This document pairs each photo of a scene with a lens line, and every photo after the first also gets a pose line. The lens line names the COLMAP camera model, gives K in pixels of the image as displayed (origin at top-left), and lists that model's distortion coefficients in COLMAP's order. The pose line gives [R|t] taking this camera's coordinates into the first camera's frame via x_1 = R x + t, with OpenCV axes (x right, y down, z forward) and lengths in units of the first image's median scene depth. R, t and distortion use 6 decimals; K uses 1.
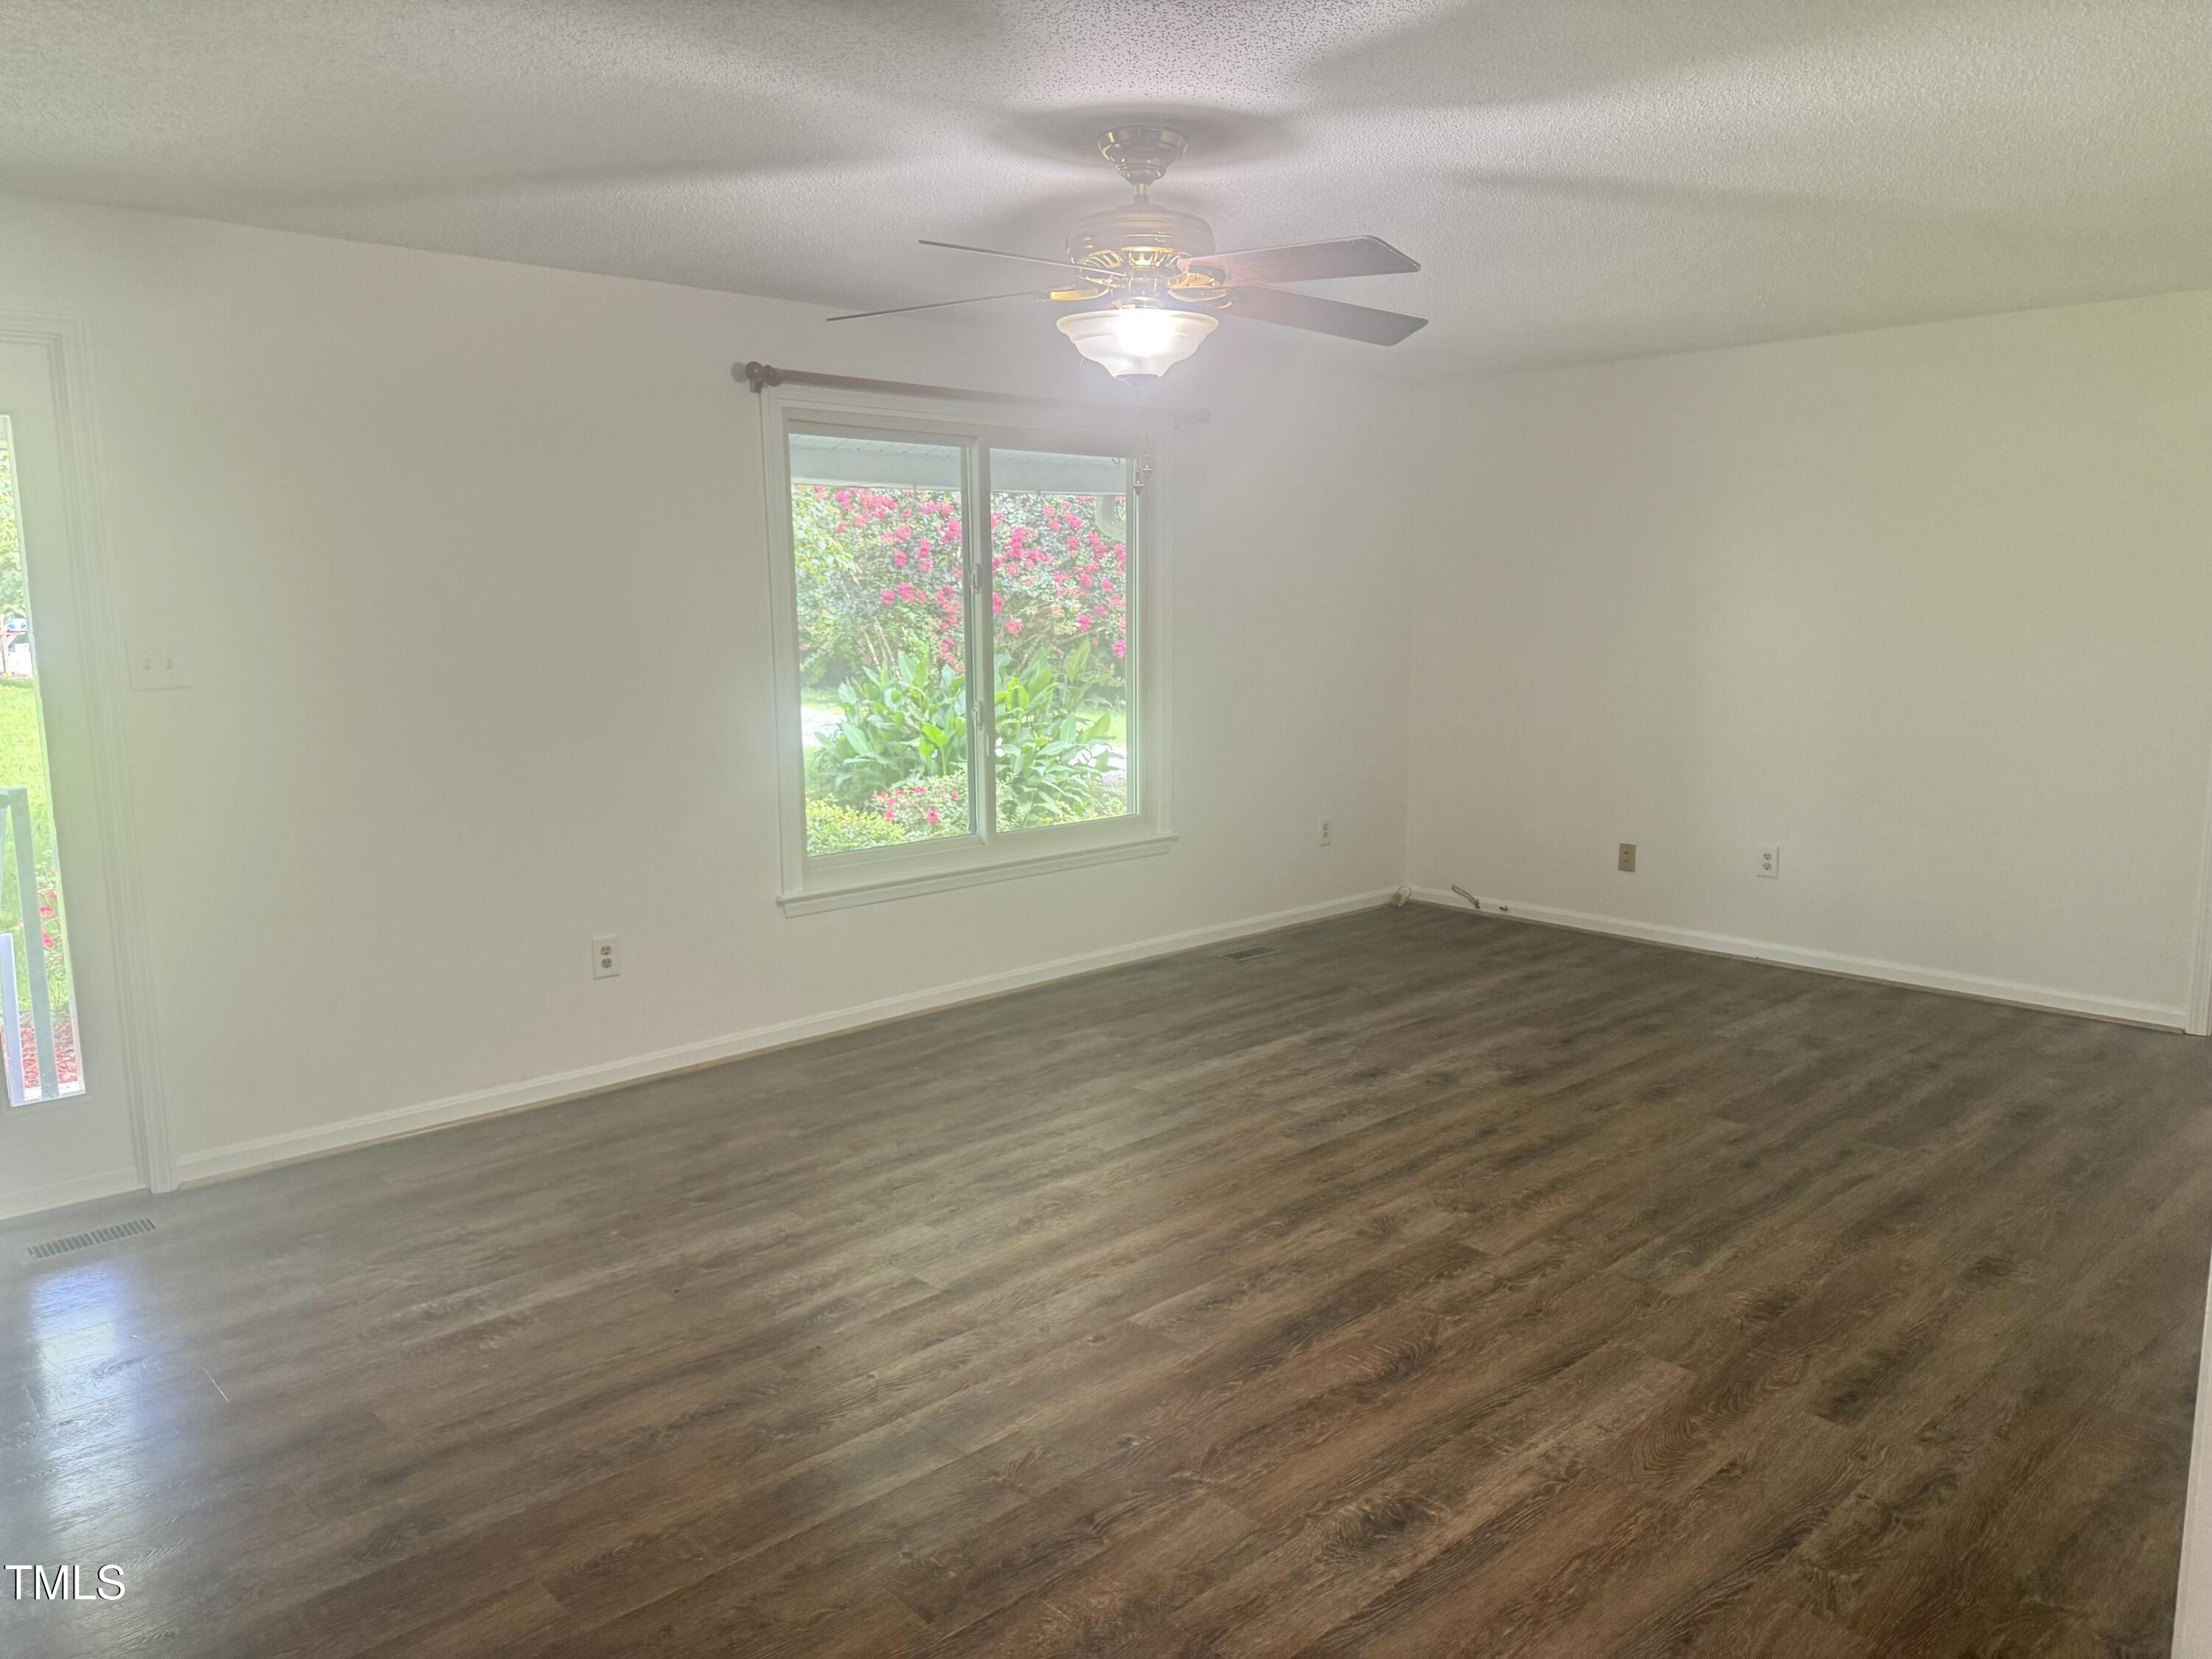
lens RADIAL K [[1555.7, 0, 1108.2], [0, 1555.7, 819.5], [0, 0, 1]] dist [0.138170, -0.249382]
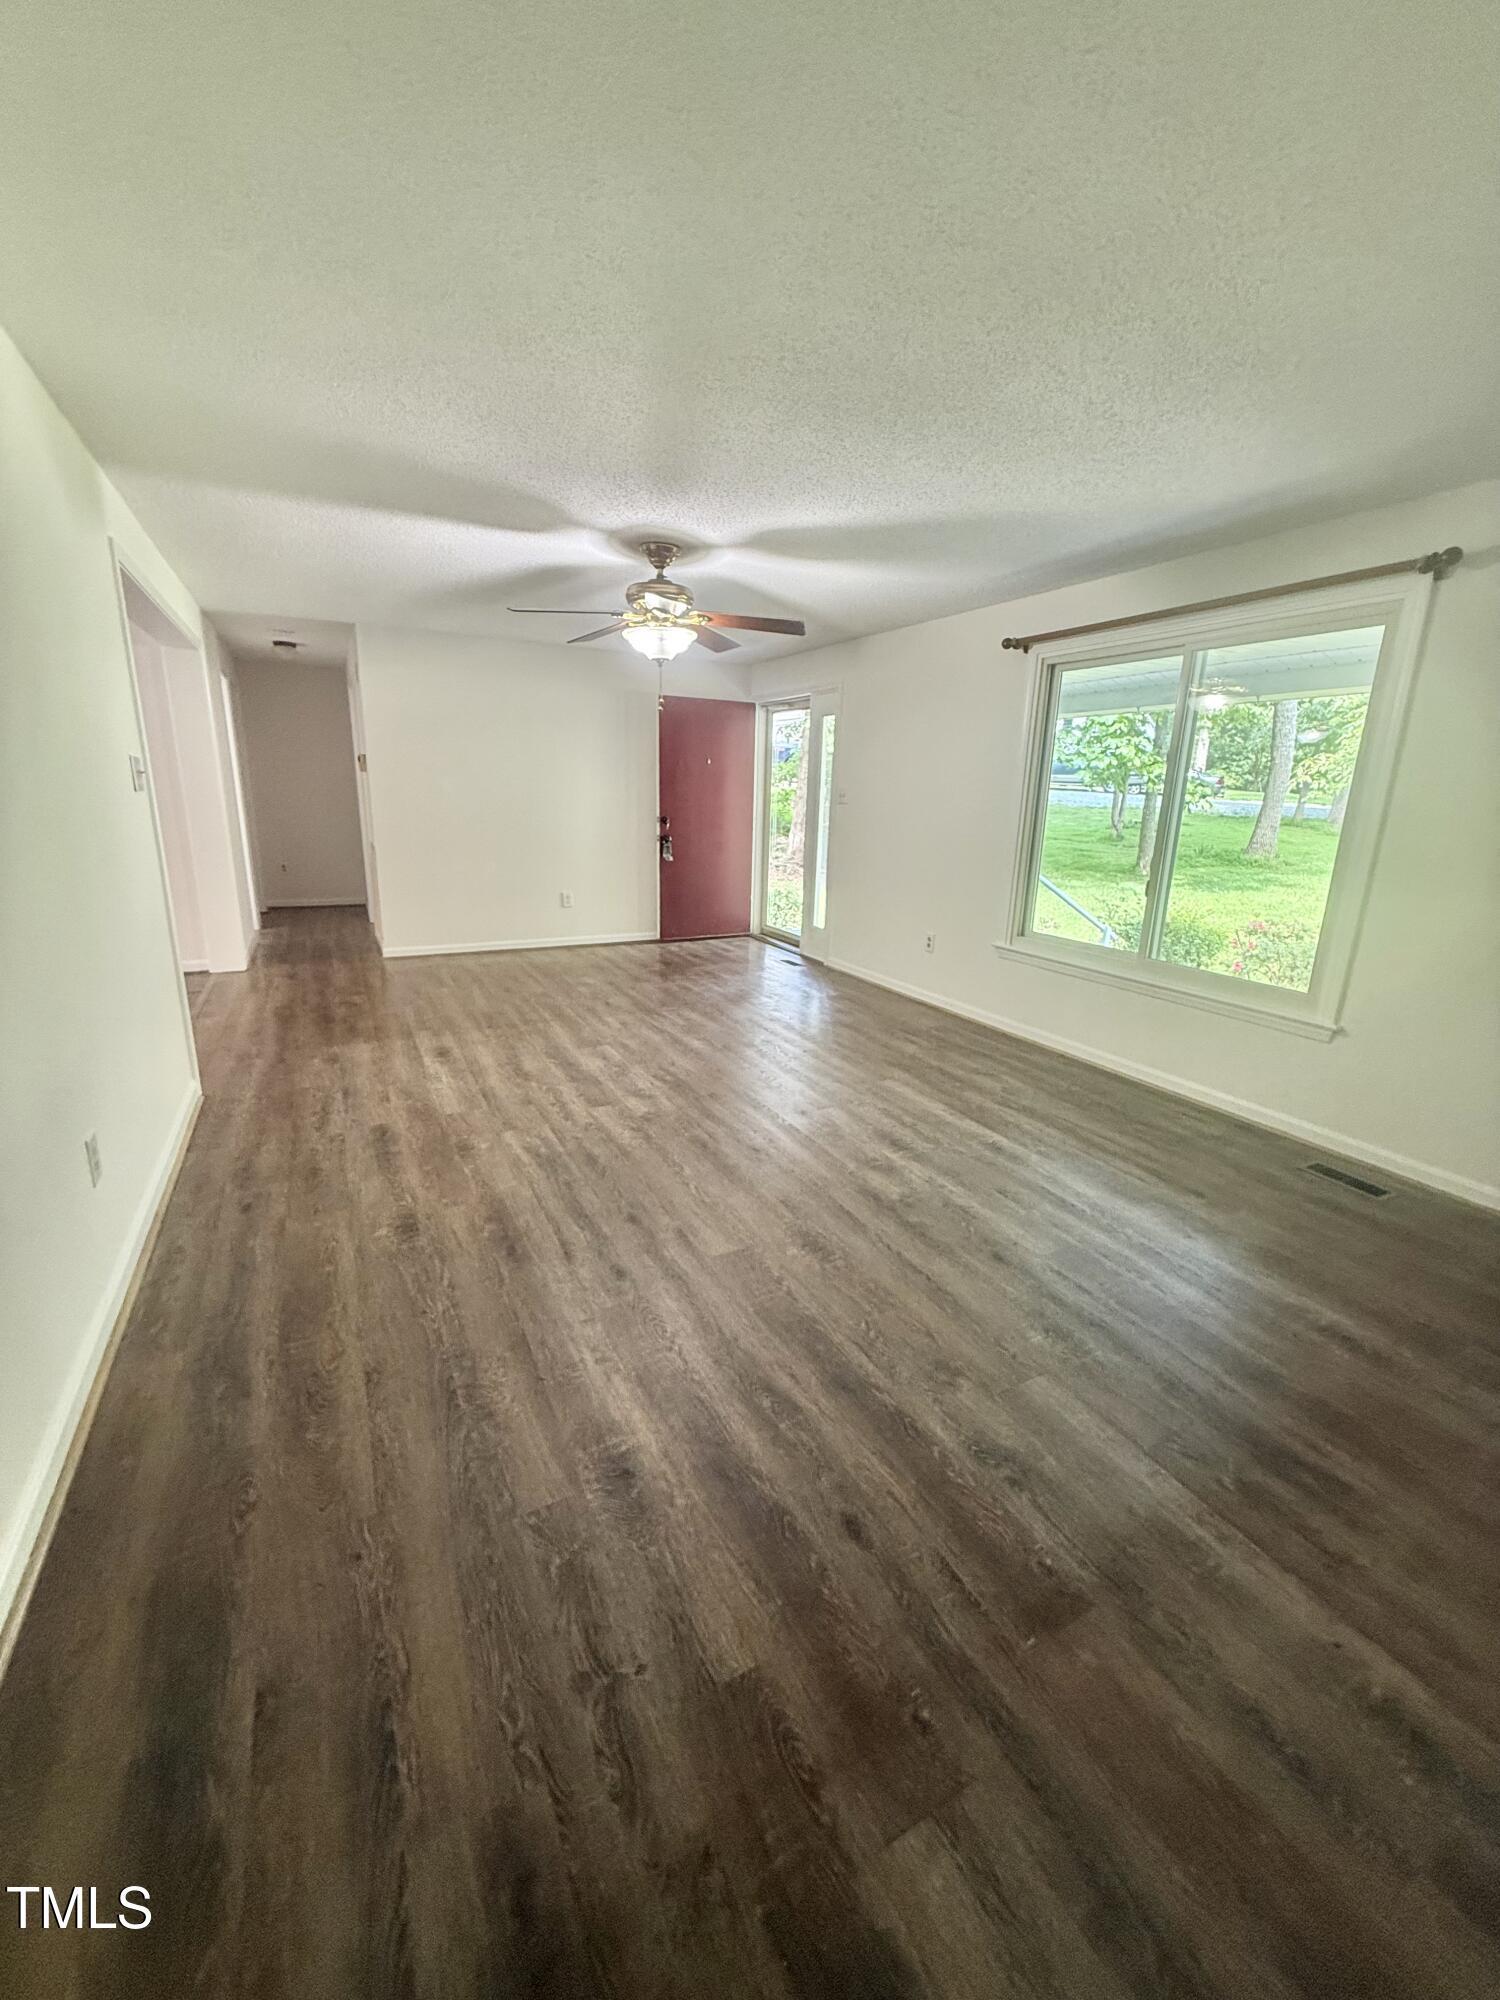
lens RADIAL K [[797.1, 0, 750.7], [0, 797.1, 993.3], [0, 0, 1]] dist [0.001755, 0.000006]
pose [[-0.259478, 0.243687, -0.934499, 0.950611], [-0.164649, 0.942312, 0.291442, -0.151903], [0.951610, 0.229487, -0.204387, 1.209681]]
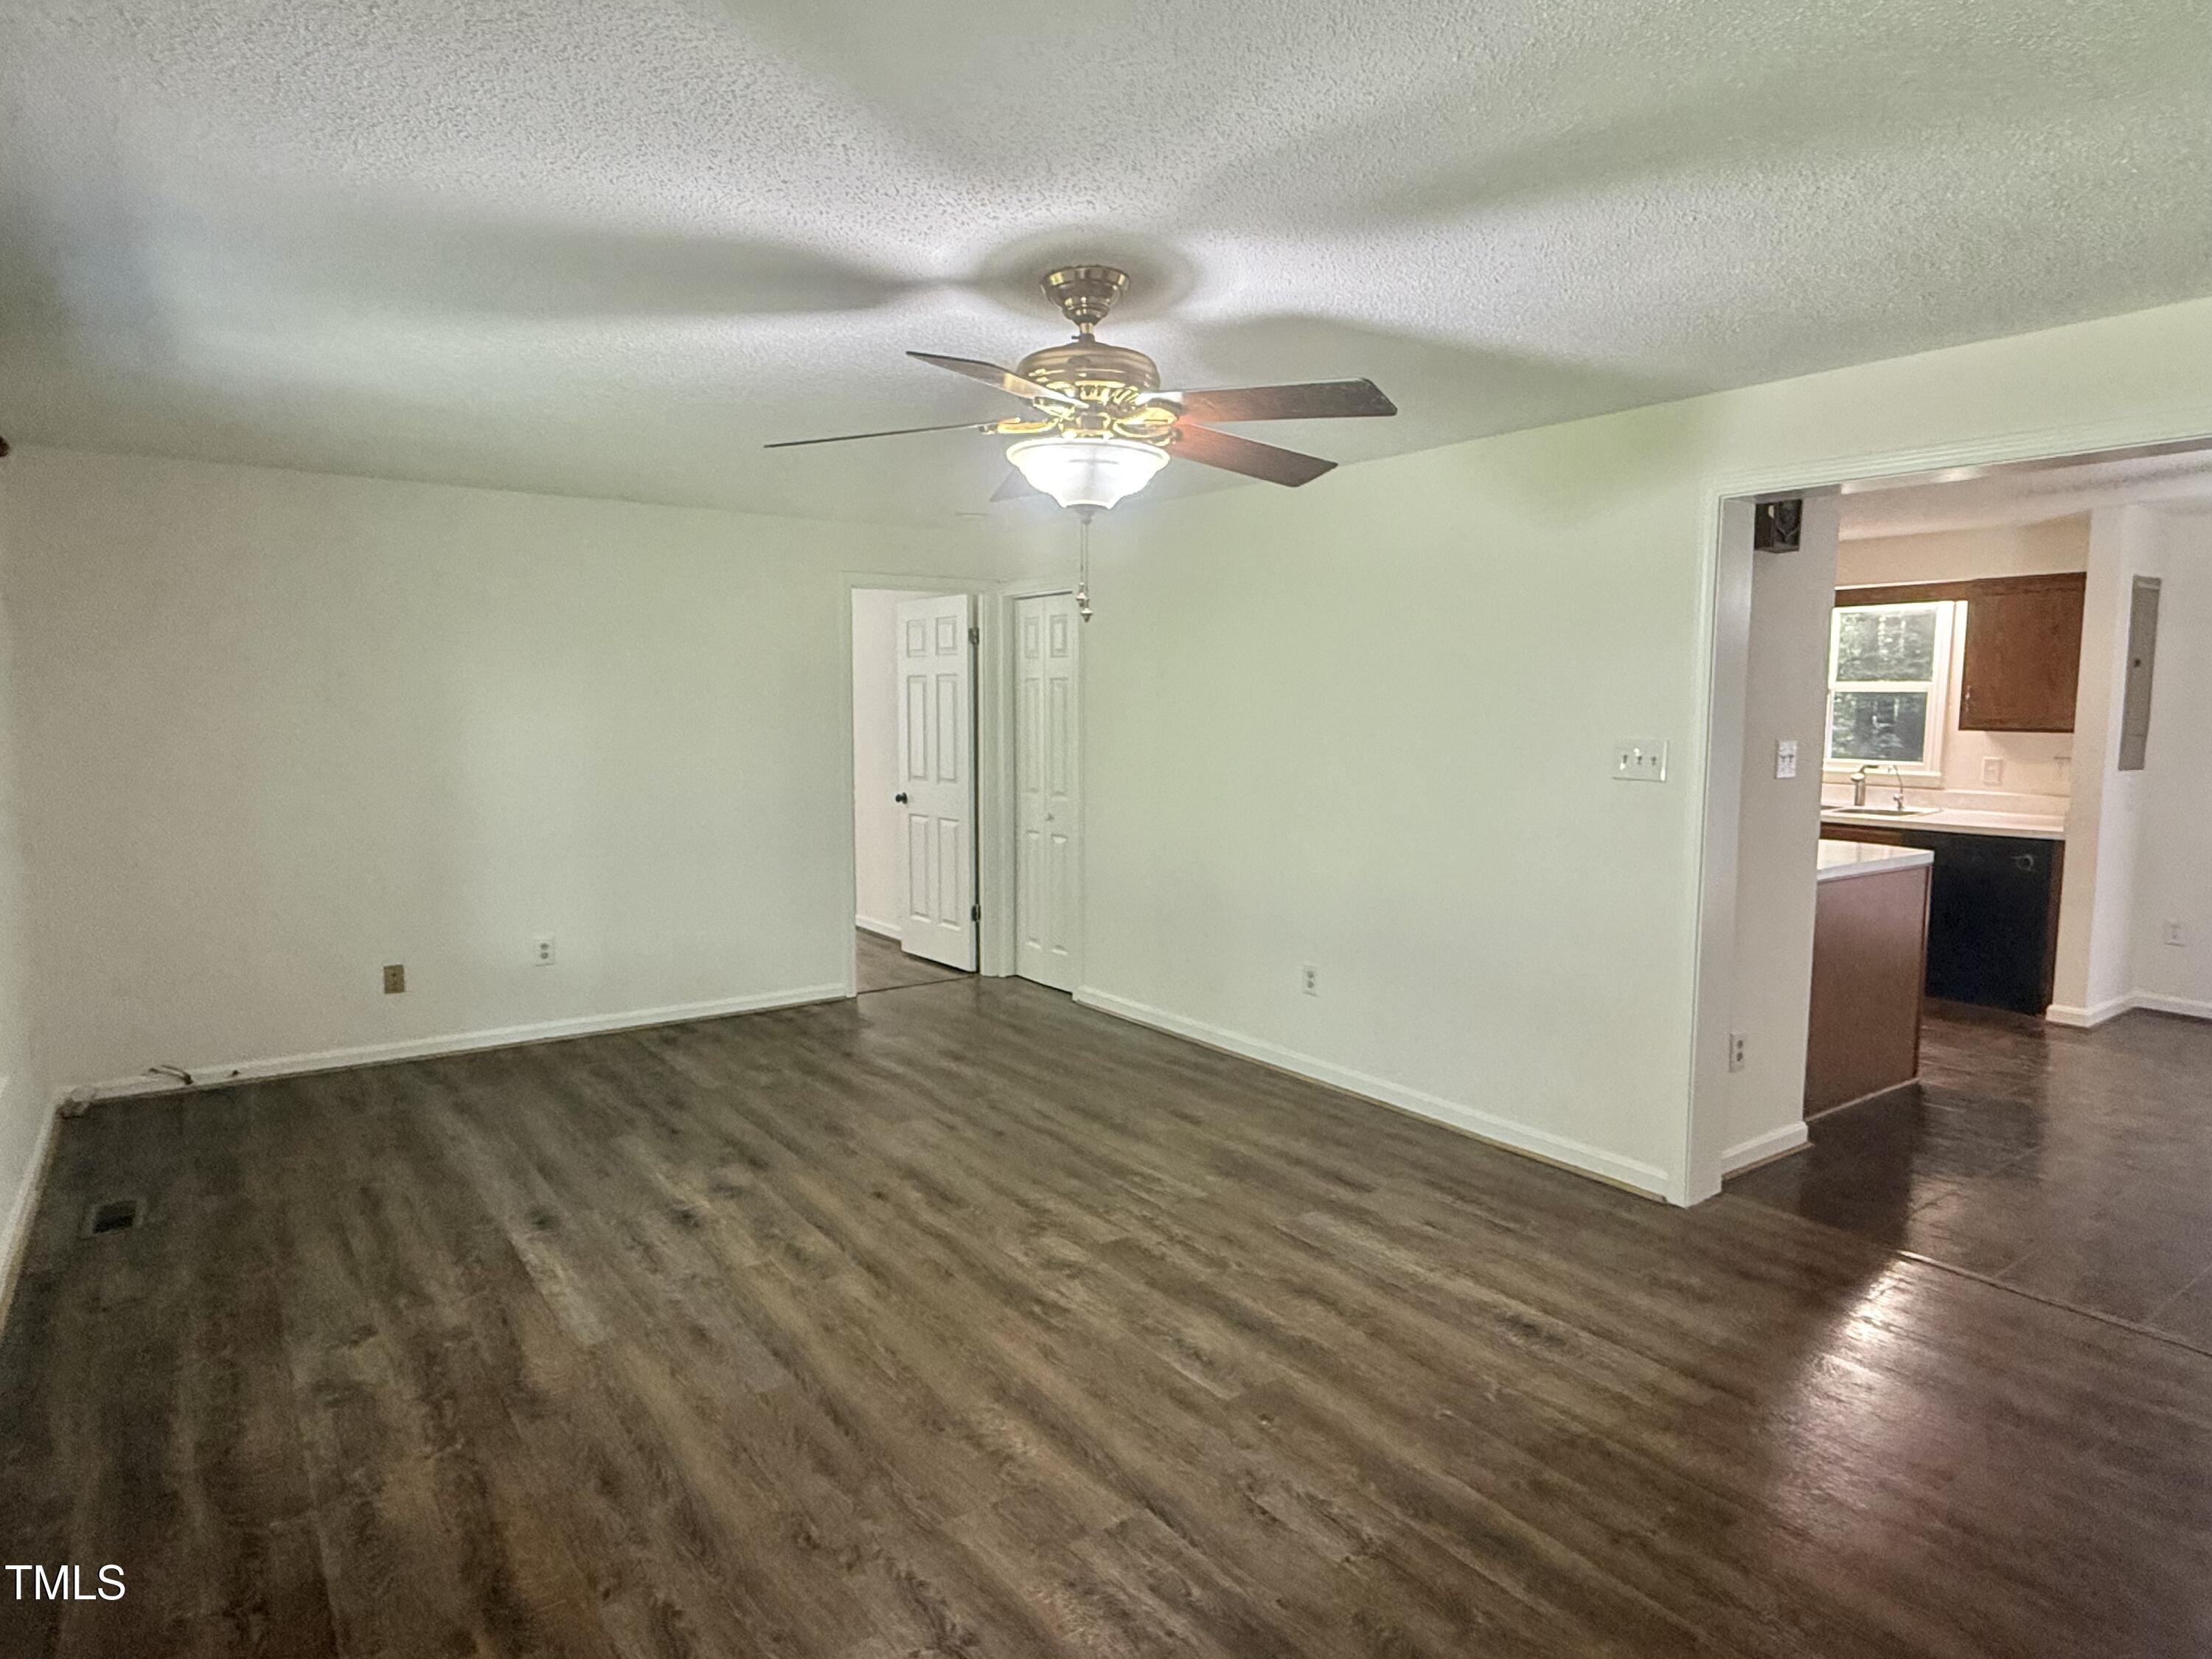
lens RADIAL K [[1281.6, 0, 1106.0], [0, 1281.6, 829.5], [0, 0, 1]] dist [-0.003388, 0.001145]
pose [[0.118639, -0.090452, 0.988809, -0.668075], [0.135390, 0.988015, 0.074135, -0.112275], [-0.983664, 0.125080, 0.129463, 0.755604]]
